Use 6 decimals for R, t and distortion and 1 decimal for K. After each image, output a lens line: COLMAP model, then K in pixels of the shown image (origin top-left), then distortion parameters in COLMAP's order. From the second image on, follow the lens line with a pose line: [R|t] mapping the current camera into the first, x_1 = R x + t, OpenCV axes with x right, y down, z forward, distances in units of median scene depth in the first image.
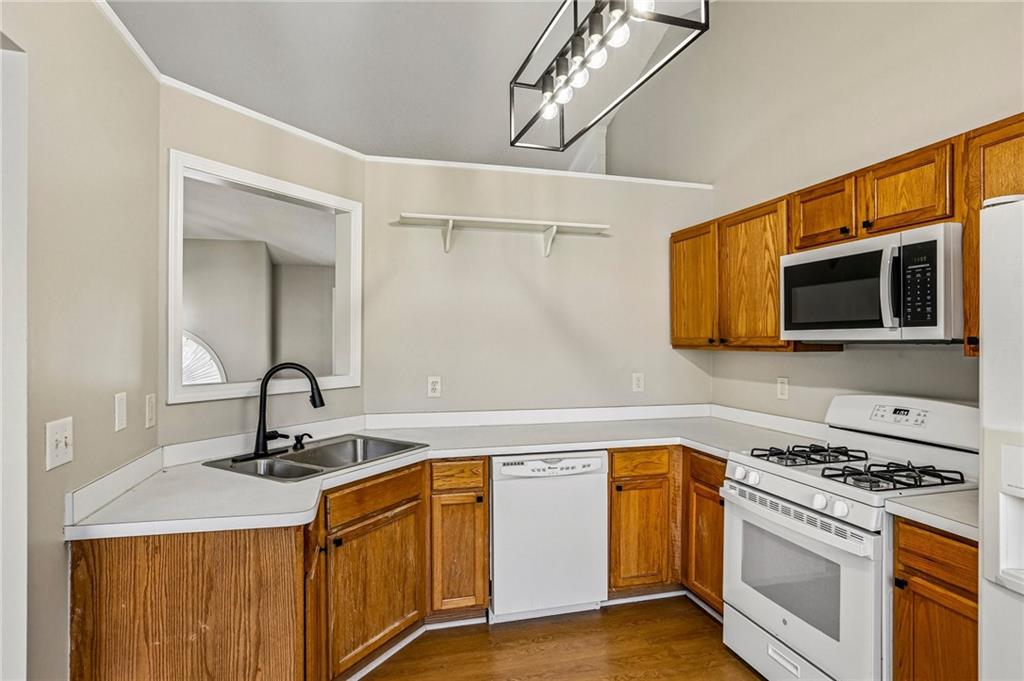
lens RADIAL K [[558.2, 0, 528.4], [0, 558.2, 339.2], [0, 0, 1]] dist [-0.053306, 0.033815]
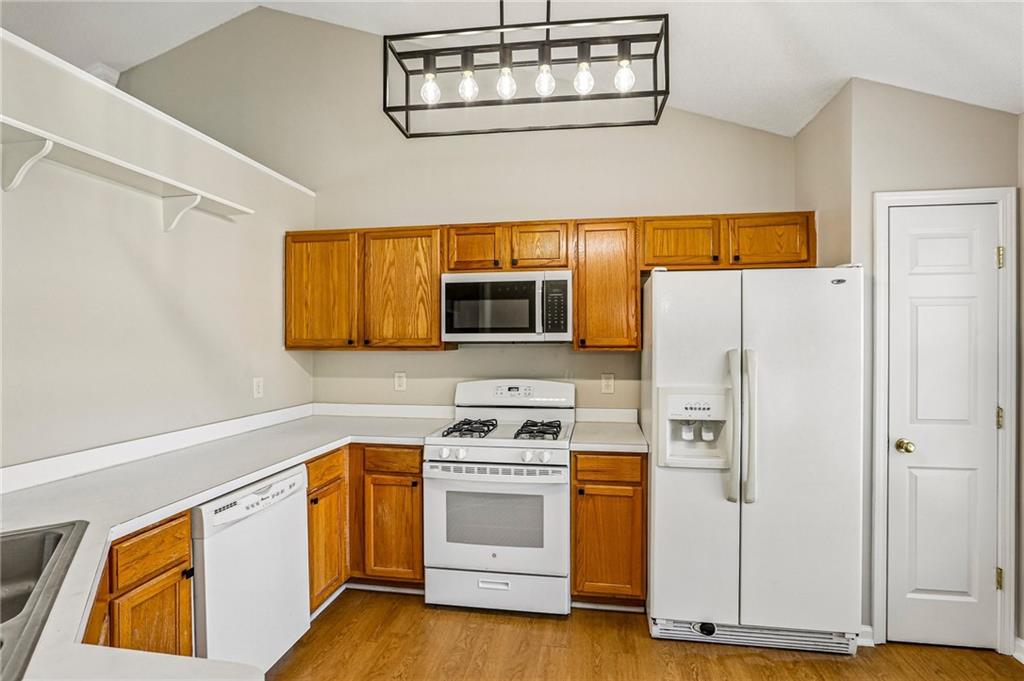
lens RADIAL K [[484.9, 0, 519.1], [0, 484.9, 340.0], [0, 0, 1]] dist [-0.036986, 0.024351]
pose [[0.417380, -0.000423, 0.908732, -0.466797], [0.000360, 1.000000, 0.000301, -0.001628], [-0.908732, 0.000201, 0.417380, 0.388026]]
